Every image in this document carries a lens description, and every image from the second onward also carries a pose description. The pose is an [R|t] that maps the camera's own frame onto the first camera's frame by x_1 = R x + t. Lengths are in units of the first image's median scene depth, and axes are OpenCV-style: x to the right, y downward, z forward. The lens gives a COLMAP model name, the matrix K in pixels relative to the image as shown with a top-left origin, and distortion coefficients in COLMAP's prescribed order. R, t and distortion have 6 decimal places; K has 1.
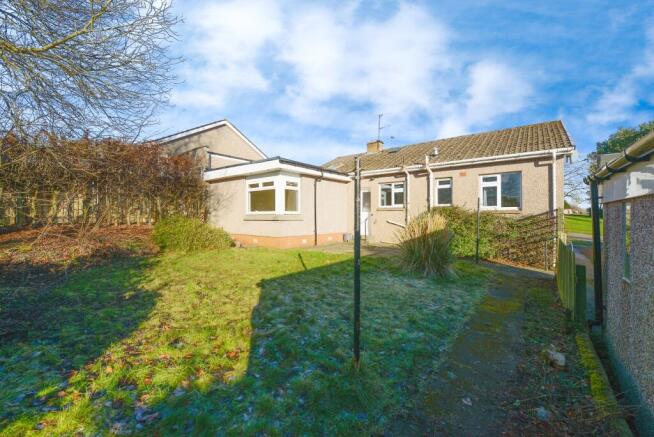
lens RADIAL K [[265.3, 0, 325.0], [0, 265.3, 215.0], [0, 0, 1]] dist [0.000958, 0.000009]
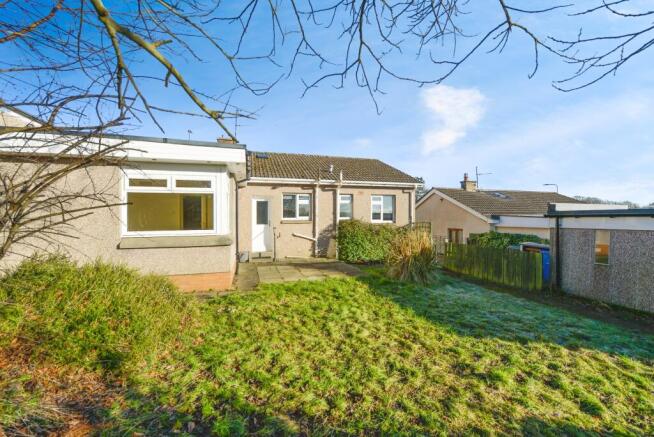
lens RADIAL K [[265.3, 0, 326.6], [0, 265.3, 217.7], [0, 0, 1]] dist [0.000958, 0.000009]
pose [[0.562080, -0.003719, 0.827075, -0.502995], [0.005522, 0.999984, 0.000744, -0.038846], [-0.827065, 0.004149, 0.562091, 0.407599]]
